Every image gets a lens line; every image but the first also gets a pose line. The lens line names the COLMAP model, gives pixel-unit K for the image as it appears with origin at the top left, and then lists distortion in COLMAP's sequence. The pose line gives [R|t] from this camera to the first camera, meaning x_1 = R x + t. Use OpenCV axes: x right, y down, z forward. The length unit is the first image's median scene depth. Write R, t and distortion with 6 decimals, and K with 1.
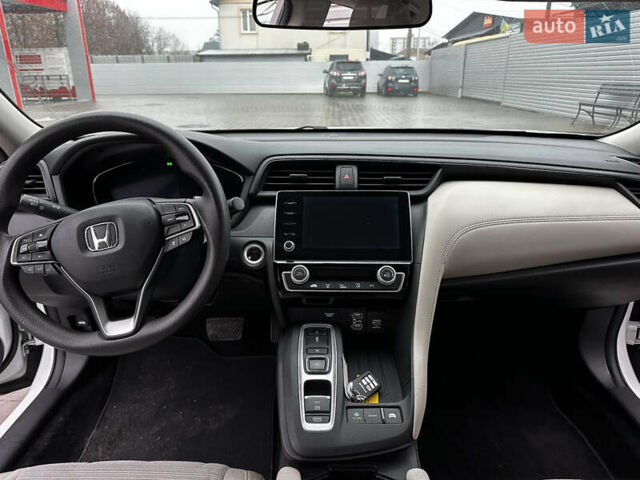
lens RADIAL K [[445.5, 0, 317.8], [0, 445.5, 239.9], [0, 0, 1]] dist [-0.002796, -0.004067]
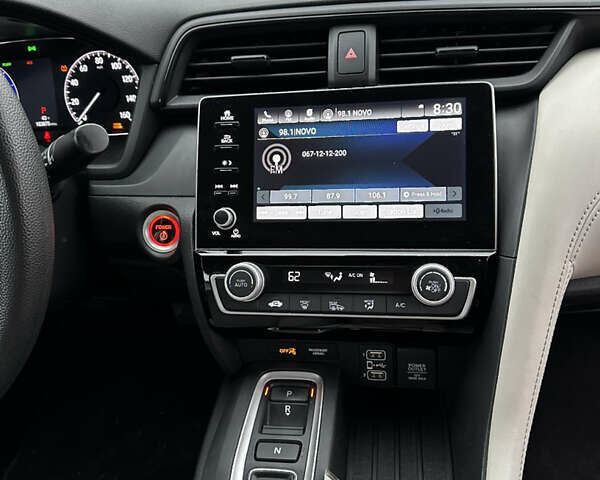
lens RADIAL K [[568.8, 0, 303.1], [0, 568.8, 239.0], [0, 0, 1]] dist [0.023068, 0.000000]
pose [[0.987443, -0.015282, -0.157236, 0.108411], [0.044328, 0.982127, 0.182925, -0.067732], [0.151631, -0.187598, 0.970472, 0.409612]]
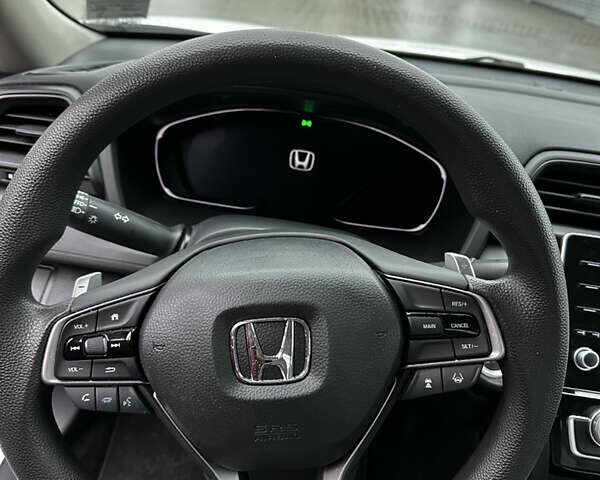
lens RADIAL K [[568.8, 0, 300.1], [0, 568.8, 240.7], [0, 0, 1]] dist [0.023068, 0.000000]
pose [[0.989354, 0.145488, 0.003336, -0.374725], [-0.144621, 0.980387, 0.133889, -0.143697], [0.016208, -0.132946, 0.990991, 0.389597]]
